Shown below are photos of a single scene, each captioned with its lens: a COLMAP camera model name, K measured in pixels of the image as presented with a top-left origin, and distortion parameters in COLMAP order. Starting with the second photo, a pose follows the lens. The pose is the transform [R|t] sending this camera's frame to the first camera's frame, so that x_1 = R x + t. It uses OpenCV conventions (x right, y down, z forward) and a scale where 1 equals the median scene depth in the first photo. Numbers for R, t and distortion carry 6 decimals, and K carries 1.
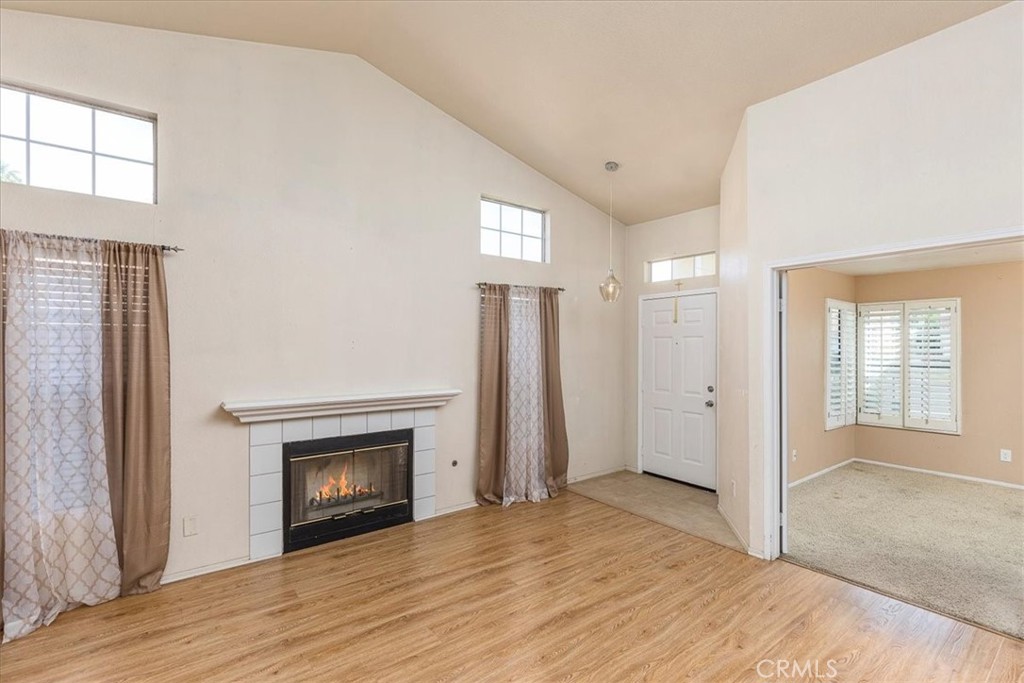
lens RADIAL K [[462.3, 0, 511.9], [0, 462.3, 346.1], [0, 0, 1]] dist [0.007565, -0.000264]
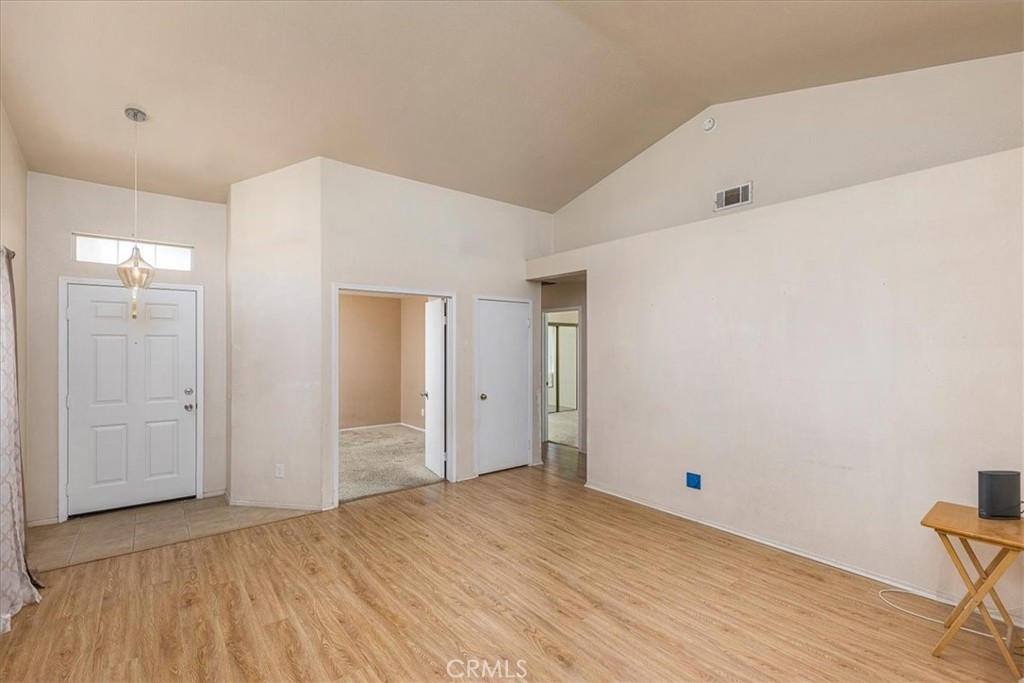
lens RADIAL K [[462.3, 0, 511.9], [0, 462.3, 346.1], [0, 0, 1]] dist [0.007565, -0.000264]
pose [[-0.016588, -0.004095, 0.999854, -0.713012], [-0.002238, 0.999989, 0.004058, -0.006738], [-0.999860, -0.002170, -0.016597, 0.475982]]
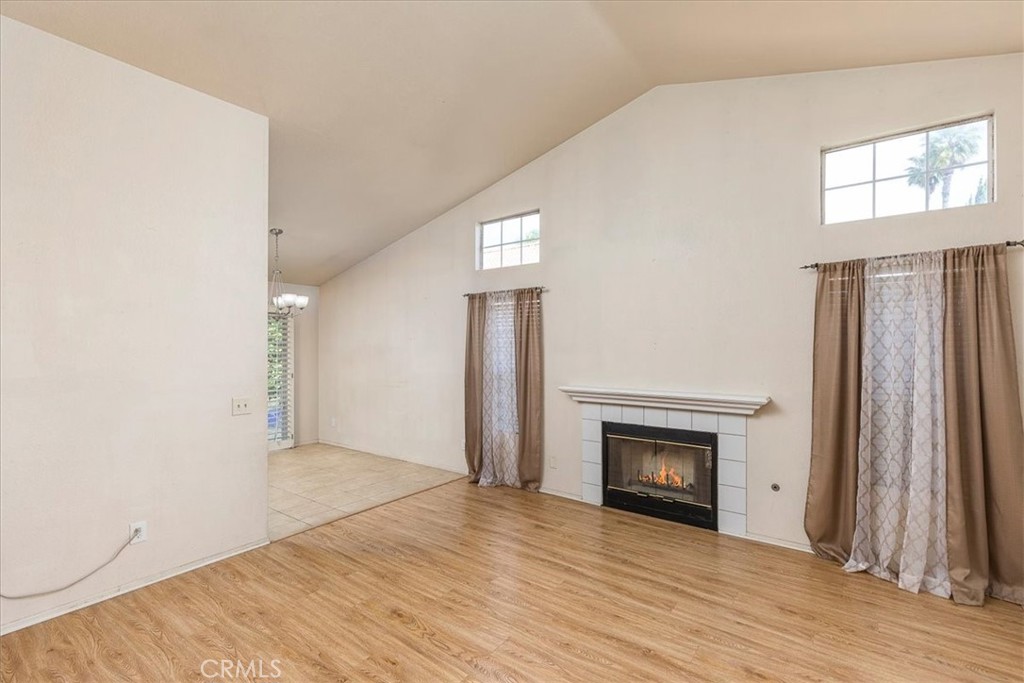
lens RADIAL K [[462.3, 0, 511.9], [0, 462.3, 346.1], [0, 0, 1]] dist [0.007565, -0.000264]
pose [[0.272815, -0.002812, -0.962062, 0.650226], [0.002672, 0.999994, -0.002165, -0.001025], [0.962063, -0.001980, 0.272821, 0.370167]]
